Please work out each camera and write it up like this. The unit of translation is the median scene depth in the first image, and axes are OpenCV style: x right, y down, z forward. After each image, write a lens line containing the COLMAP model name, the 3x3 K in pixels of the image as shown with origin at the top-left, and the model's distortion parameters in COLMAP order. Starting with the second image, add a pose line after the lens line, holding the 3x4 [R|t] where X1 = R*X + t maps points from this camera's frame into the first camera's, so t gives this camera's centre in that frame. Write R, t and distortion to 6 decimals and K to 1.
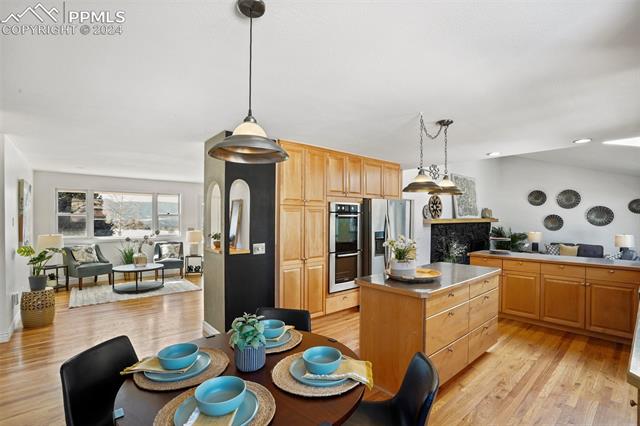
lens RADIAL K [[302.8, 0, 322.3], [0, 302.8, 219.3], [0, 0, 1]] dist [-0.015428, 0.002906]
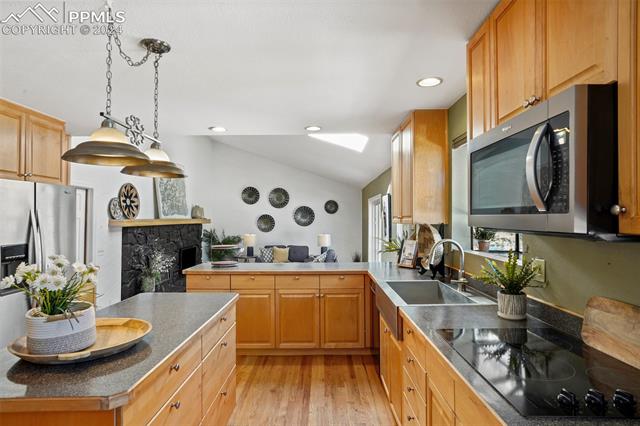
lens RADIAL K [[357.7, 0, 324.4], [0, 357.7, 216.9], [0, 0, 1]] dist [-0.028399, 0.009592]
pose [[0.643684, 0.003362, 0.765284, 0.072696], [0.003335, 0.999969, -0.007198, 0.000047], [-0.765284, 0.007185, 0.643652, 0.228787]]
